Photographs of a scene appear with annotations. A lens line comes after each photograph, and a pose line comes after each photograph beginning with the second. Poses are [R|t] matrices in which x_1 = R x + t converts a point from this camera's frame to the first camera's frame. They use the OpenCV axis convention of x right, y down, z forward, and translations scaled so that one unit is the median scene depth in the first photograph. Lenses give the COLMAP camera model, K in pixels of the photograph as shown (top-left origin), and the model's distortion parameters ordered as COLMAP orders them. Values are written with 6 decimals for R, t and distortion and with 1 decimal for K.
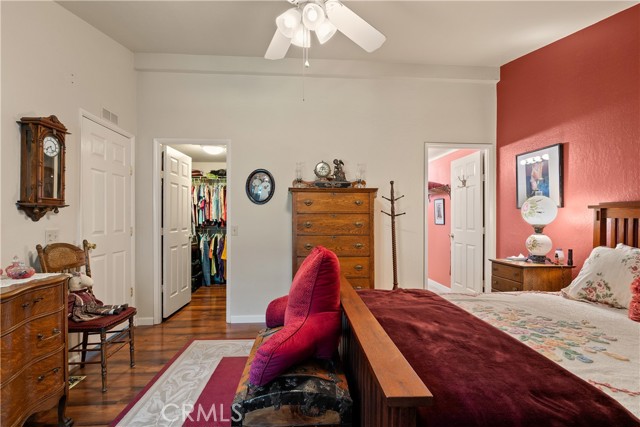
lens RADIAL K [[311.1, 0, 322.1], [0, 311.1, 215.7], [0, 0, 1]] dist [-0.000850, -0.000252]
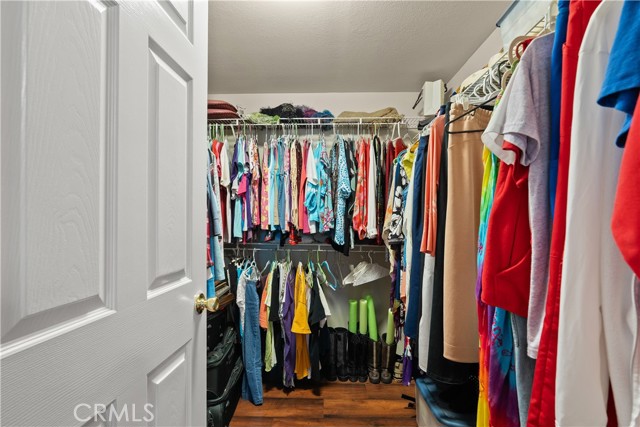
lens RADIAL K [[311.1, 0, 319.8], [0, 311.1, 216.0], [0, 0, 1]] dist [-0.000850, -0.000252]
pose [[0.994421, -0.000018, -0.105488, -0.249317], [-0.000212, 0.999998, -0.002169, 0.000904], [0.105488, 0.002179, 0.994418, 0.627672]]
